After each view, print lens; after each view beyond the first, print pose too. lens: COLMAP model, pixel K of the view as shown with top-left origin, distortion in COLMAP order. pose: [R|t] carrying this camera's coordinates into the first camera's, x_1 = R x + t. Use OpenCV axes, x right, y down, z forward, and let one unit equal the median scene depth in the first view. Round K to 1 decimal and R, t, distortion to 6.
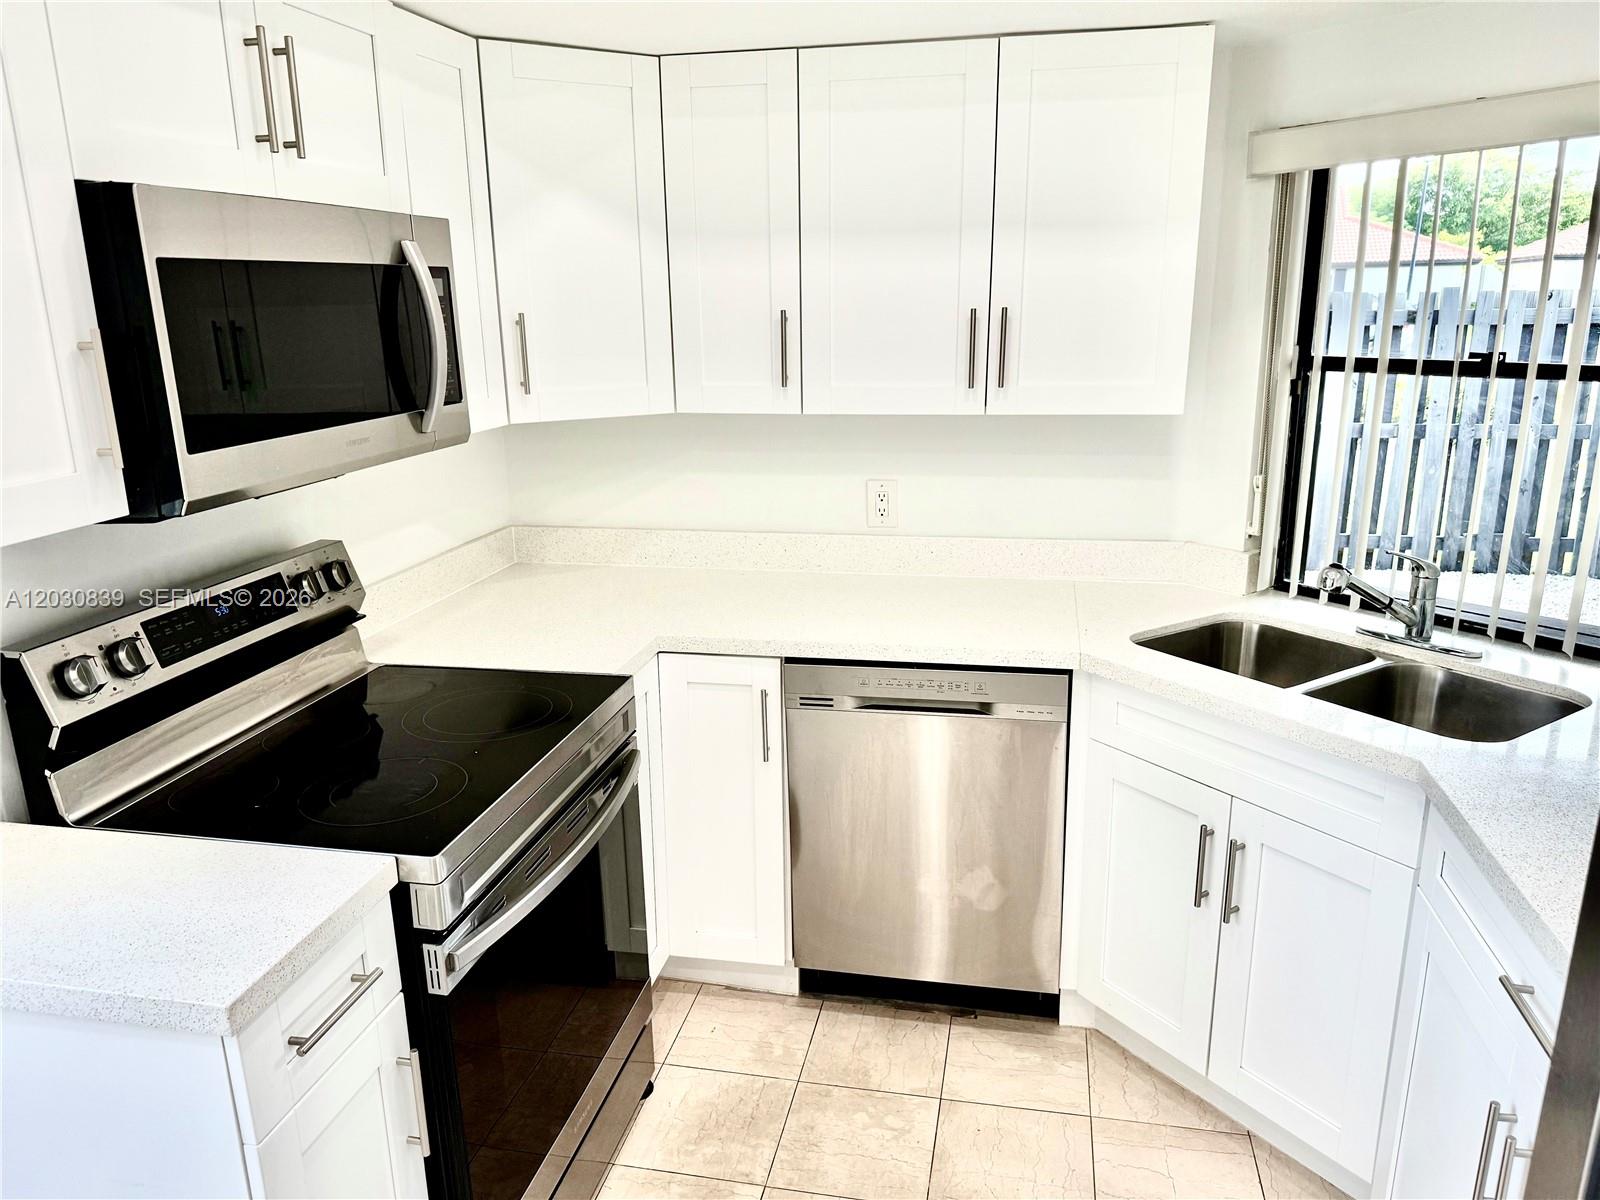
lens RADIAL K [[1123.2, 0, 809.0], [0, 1123.2, 597.0], [0, 0, 1]] dist [0.066525, -0.109239]
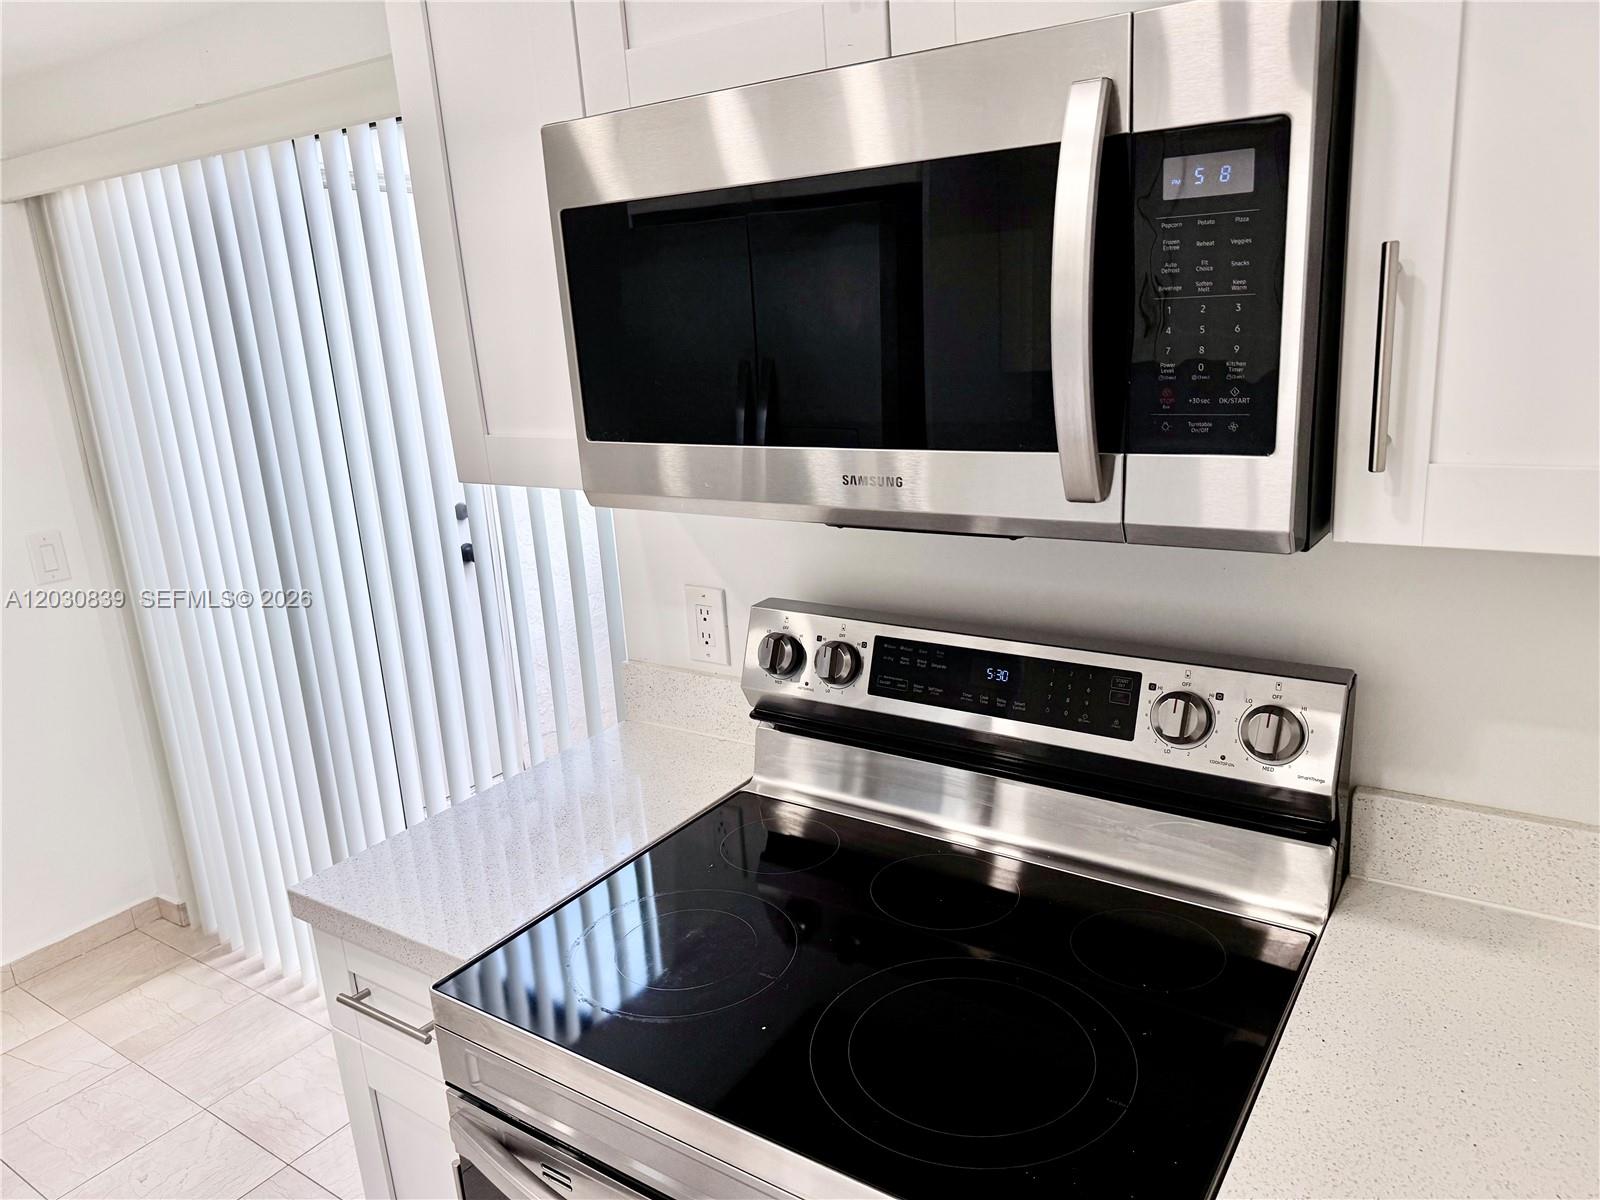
lens RADIAL K [[1129.7, 0, 800.0], [0, 1129.7, 600.0], [0, 0, 1]] dist [0.065941, -0.004266]
pose [[-0.391570, 0.266155, -0.880814, 0.132655], [-0.181241, 0.916190, 0.357417, -0.233328], [0.902122, 0.299594, -0.310515, 0.963471]]
